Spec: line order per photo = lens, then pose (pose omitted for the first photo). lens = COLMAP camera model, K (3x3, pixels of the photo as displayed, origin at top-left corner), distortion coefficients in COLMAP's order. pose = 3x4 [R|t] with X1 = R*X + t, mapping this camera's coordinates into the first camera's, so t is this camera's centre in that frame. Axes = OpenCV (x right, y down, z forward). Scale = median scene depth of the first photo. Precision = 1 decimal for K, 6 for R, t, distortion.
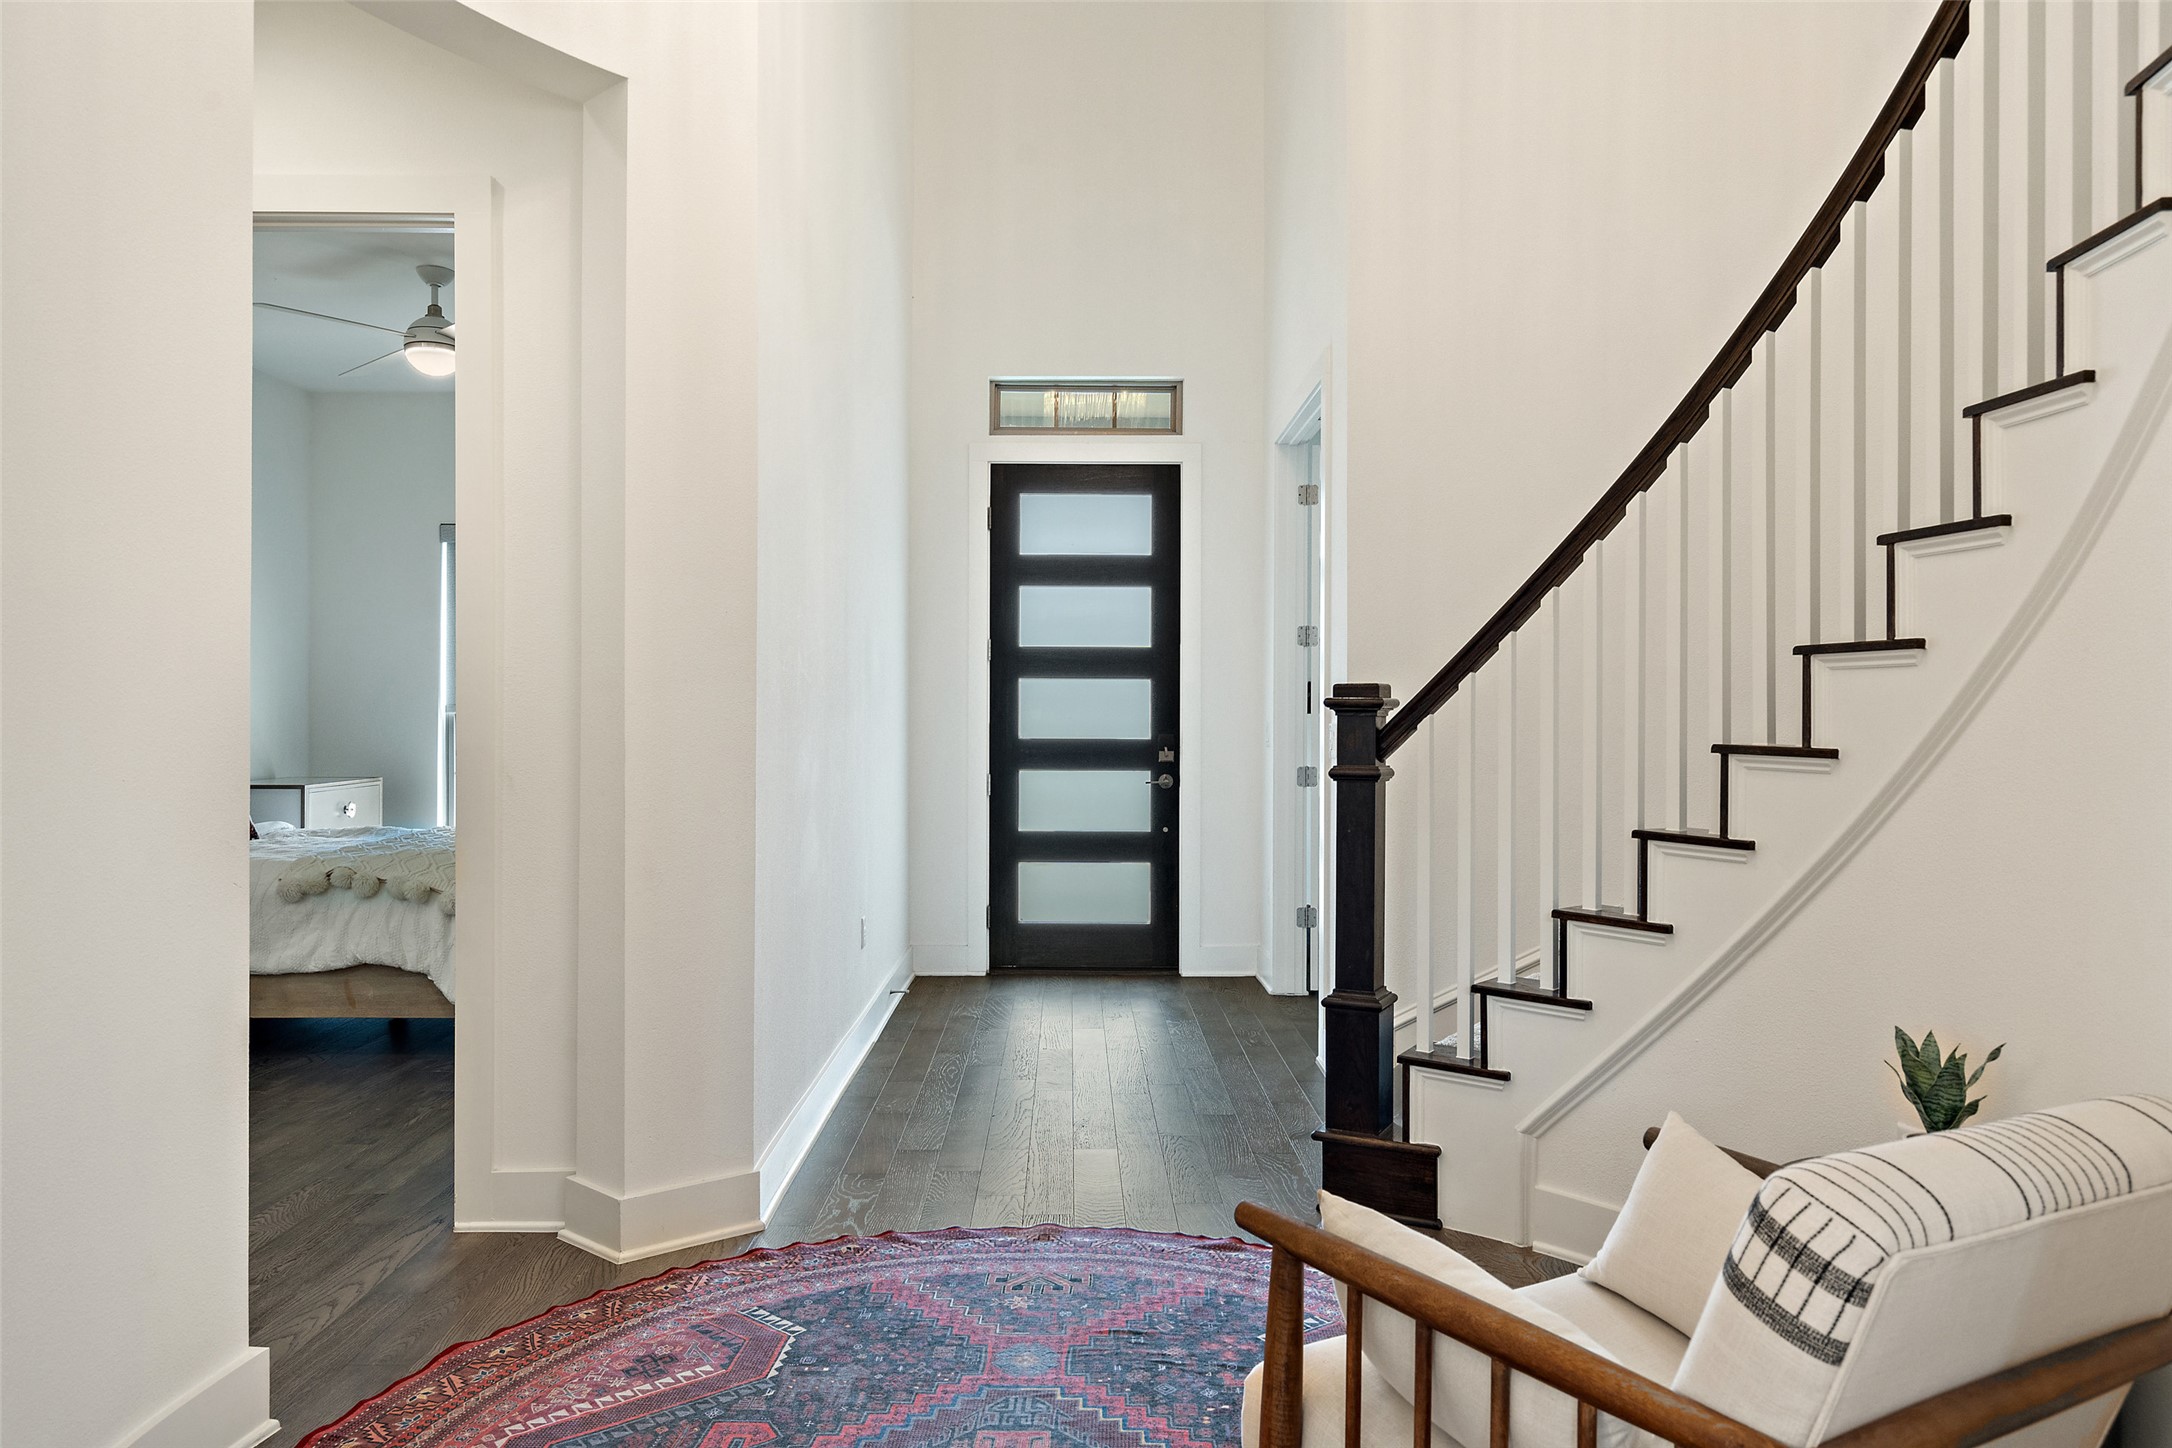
lens RADIAL K [[1420.1, 0, 1086.0], [0, 1420.1, 724.0], [0, 0, 1]] dist [0.004372, 0.001558]
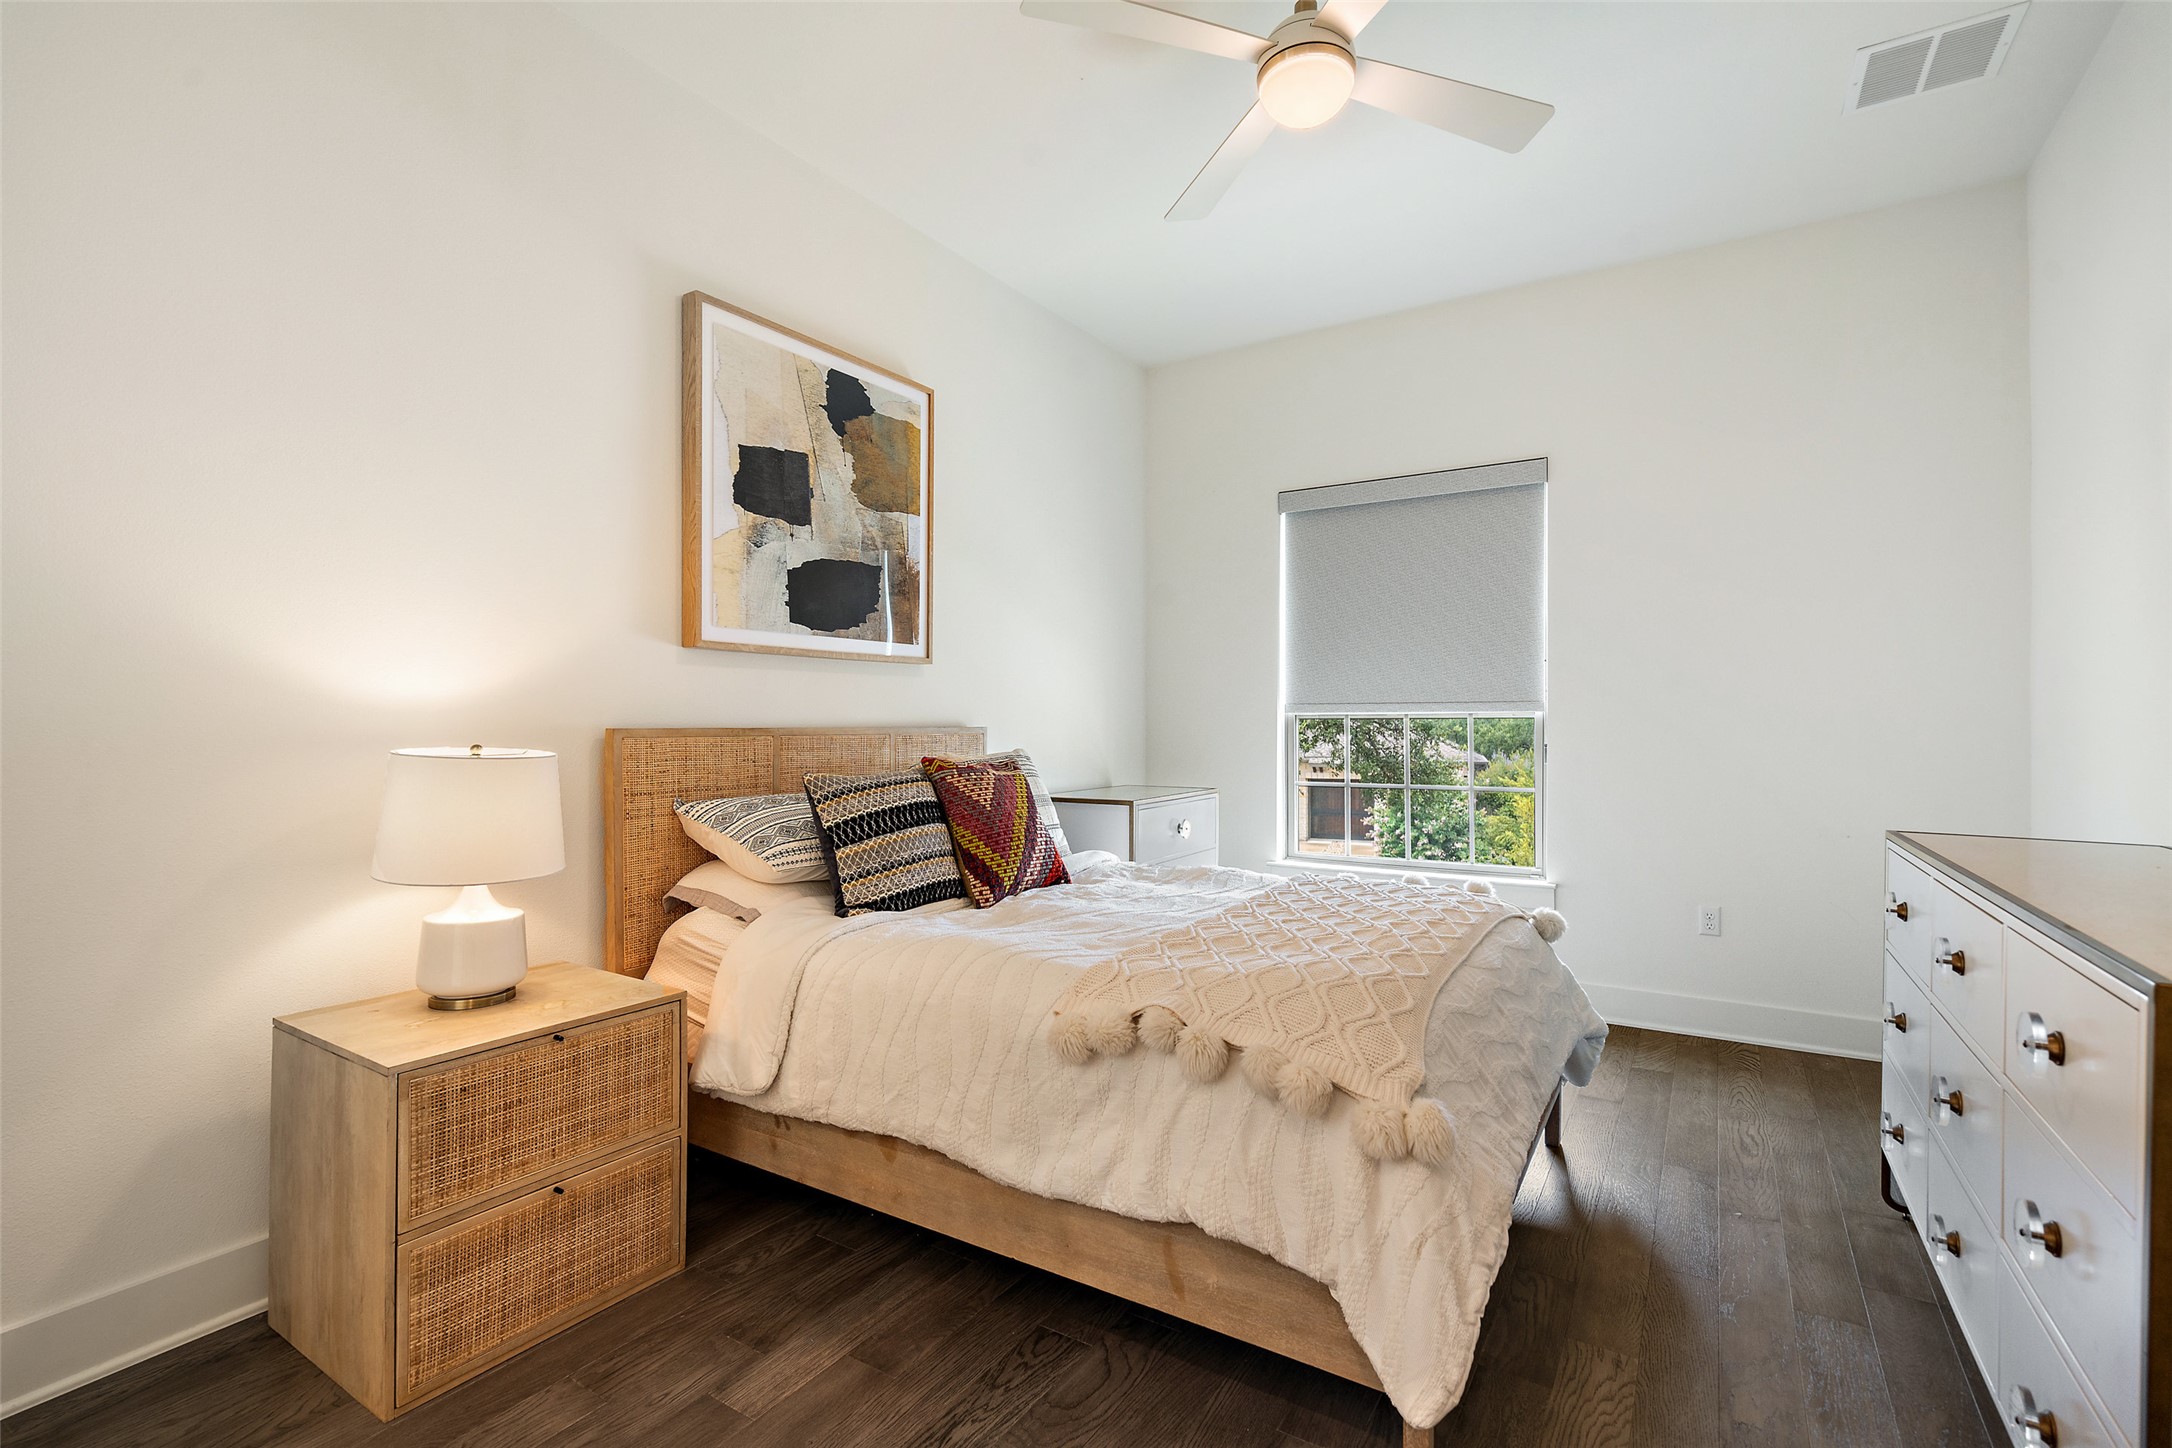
lens RADIAL K [[1003.6, 0, 1087.6], [0, 1003.6, 738.2], [0, 0, 1]] dist [-0.001343, 0.001180]
pose [[0.835639, -0.001098, -0.549277, -0.353799], [0.004235, 0.999981, 0.004444, 0.006308], [0.549262, -0.006039, 0.835628, 0.698432]]
